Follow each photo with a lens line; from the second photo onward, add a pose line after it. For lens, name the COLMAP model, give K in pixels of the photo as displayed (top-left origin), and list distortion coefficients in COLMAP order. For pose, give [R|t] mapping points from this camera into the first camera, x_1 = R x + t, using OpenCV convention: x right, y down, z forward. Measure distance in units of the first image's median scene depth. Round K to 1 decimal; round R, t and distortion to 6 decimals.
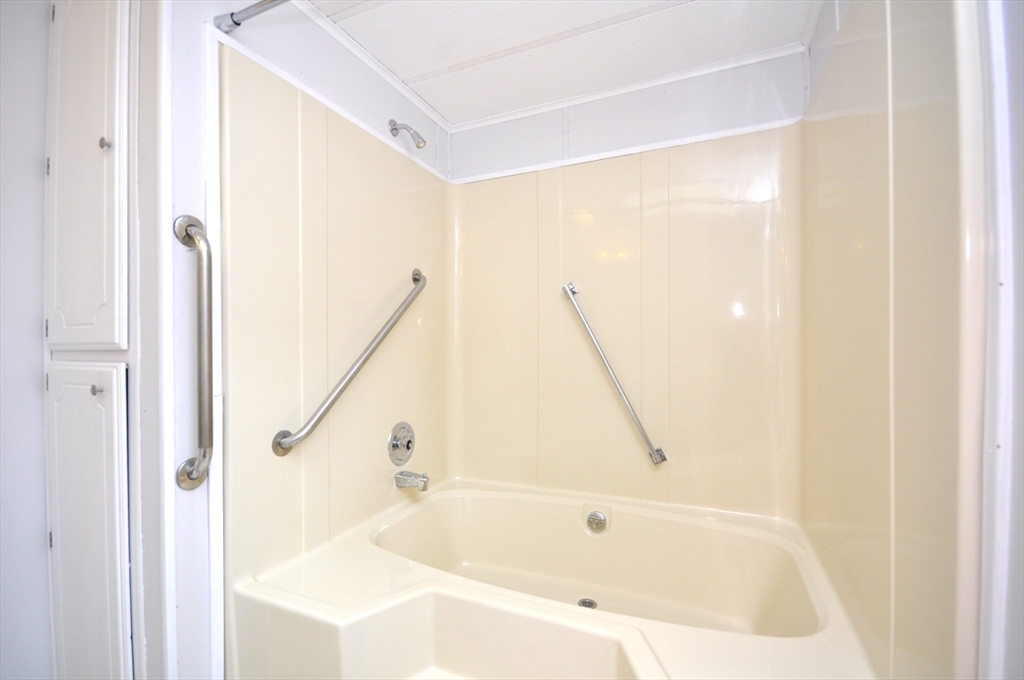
lens RADIAL K [[459.7, 0, 513.8], [0, 459.7, 347.0], [0, 0, 1]] dist [0.021798, -0.015211]
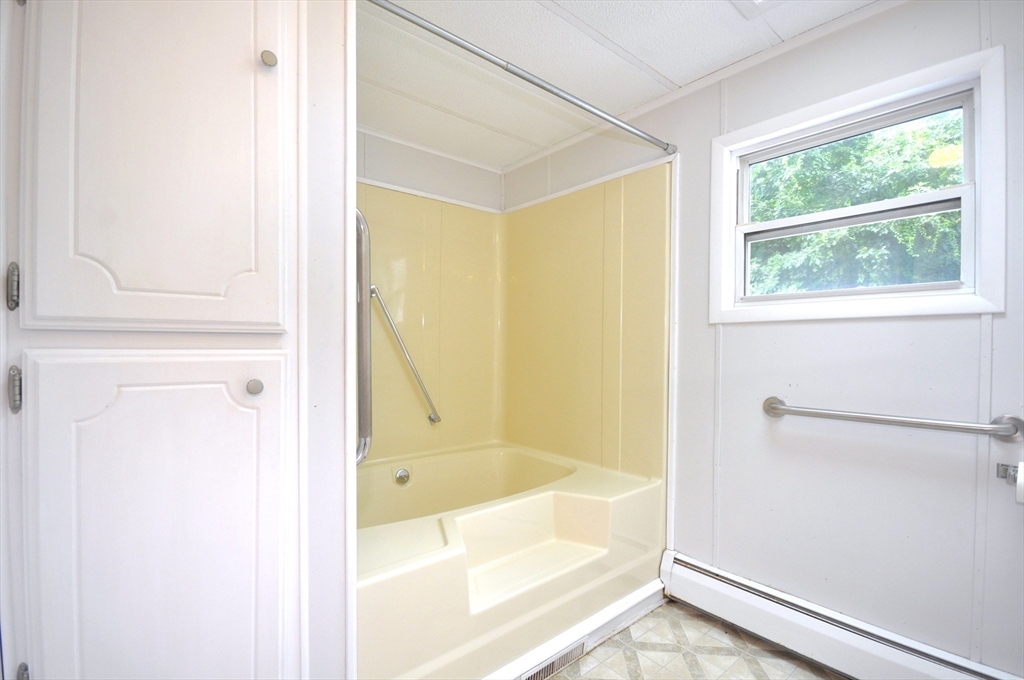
lens RADIAL K [[459.7, 0, 513.8], [0, 459.7, 347.0], [0, 0, 1]] dist [0.021798, -0.015211]
pose [[0.436346, -0.001044, 0.899779, -1.294260], [-0.006849, 0.999967, 0.004481, 0.022133], [-0.899753, -0.008117, 0.436324, 0.286459]]
